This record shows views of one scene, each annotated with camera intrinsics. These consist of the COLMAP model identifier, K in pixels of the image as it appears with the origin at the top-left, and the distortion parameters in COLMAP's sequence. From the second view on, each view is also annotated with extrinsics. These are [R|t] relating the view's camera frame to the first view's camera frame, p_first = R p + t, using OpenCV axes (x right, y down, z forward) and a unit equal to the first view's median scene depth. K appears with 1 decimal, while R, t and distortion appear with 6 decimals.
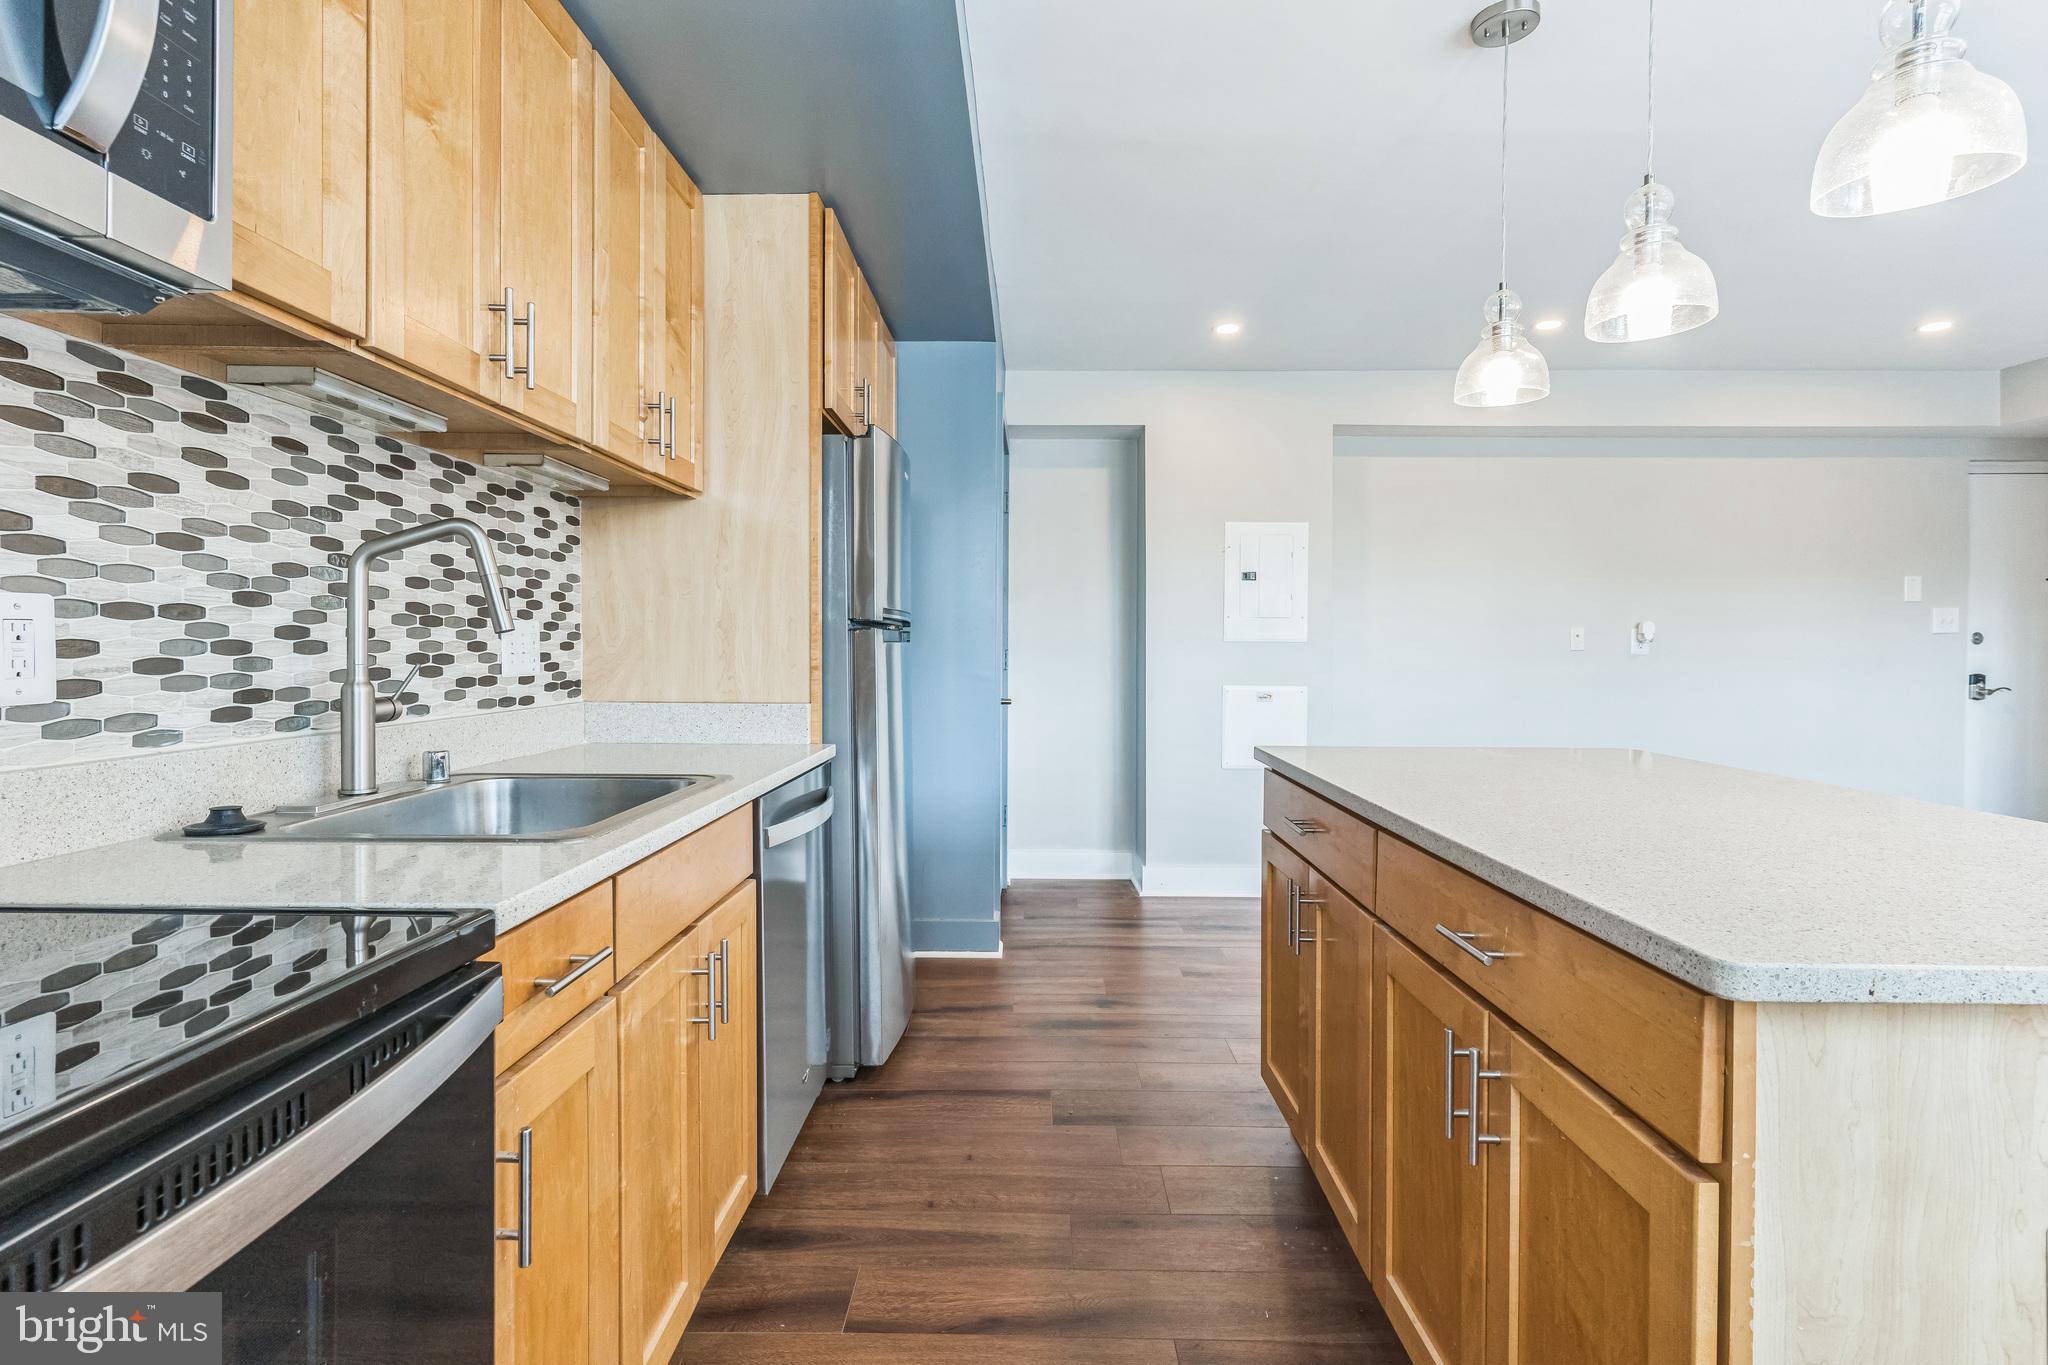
lens RADIAL K [[979.0, 0, 1015.1], [0, 979.0, 654.2], [0, 0, 1]] dist [0.003187, -0.001046]
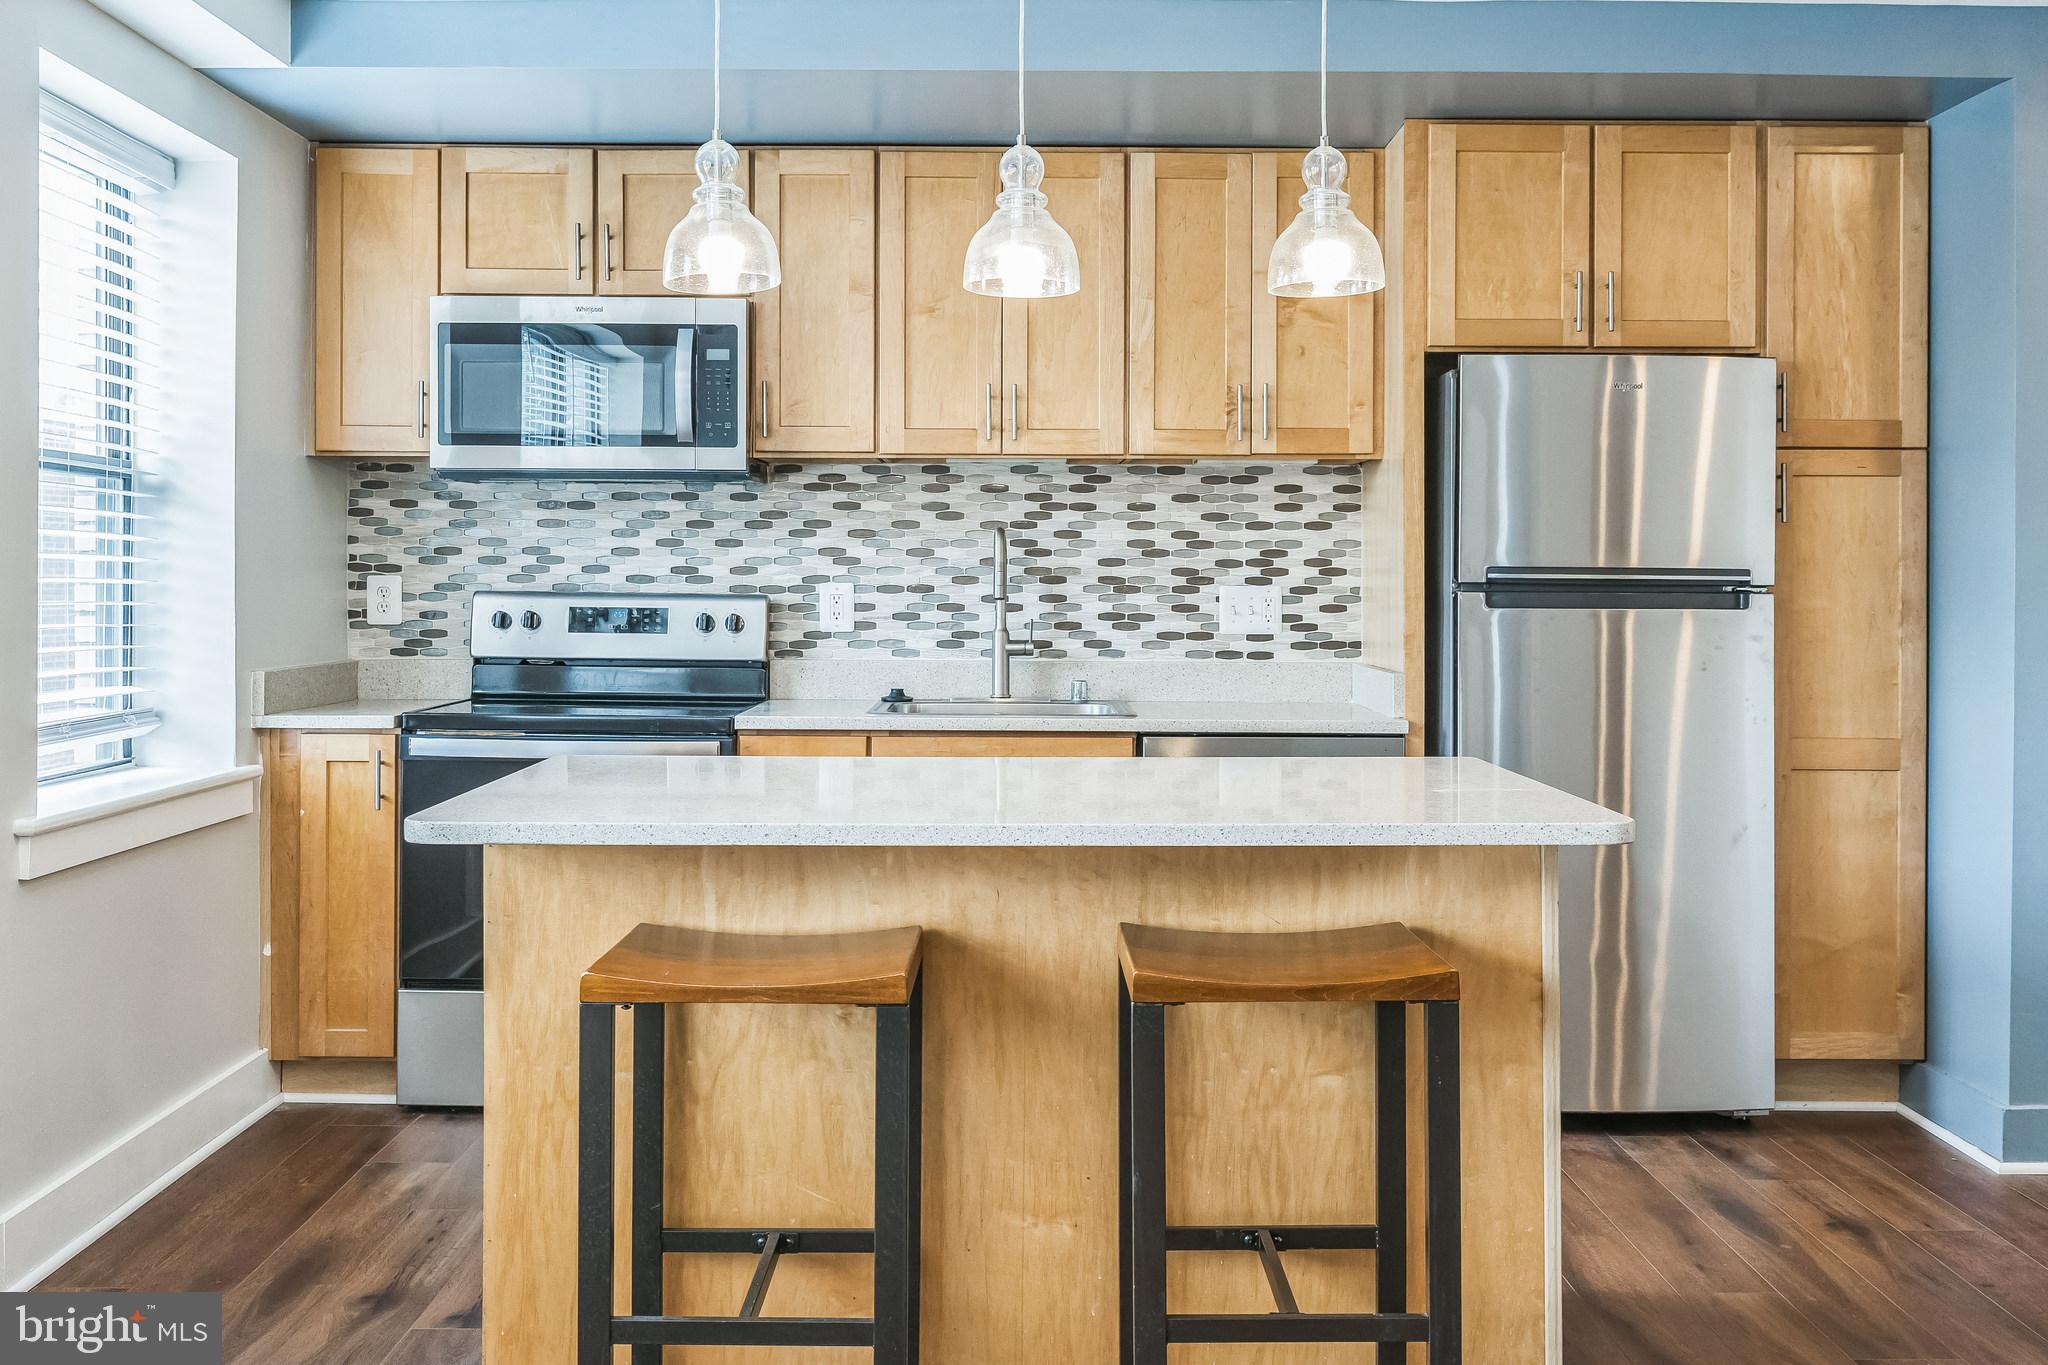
lens RADIAL K [[1926.3, 0, 1030.1], [0, 1926.3, 576.6], [0, 0, 1]] dist [-0.000650, 0.000000]
pose [[0.023800, -0.005519, -0.999702, 2.306121], [-0.013310, 0.999894, -0.005837, -0.037397], [0.999628, 0.013445, 0.023724, 0.880266]]
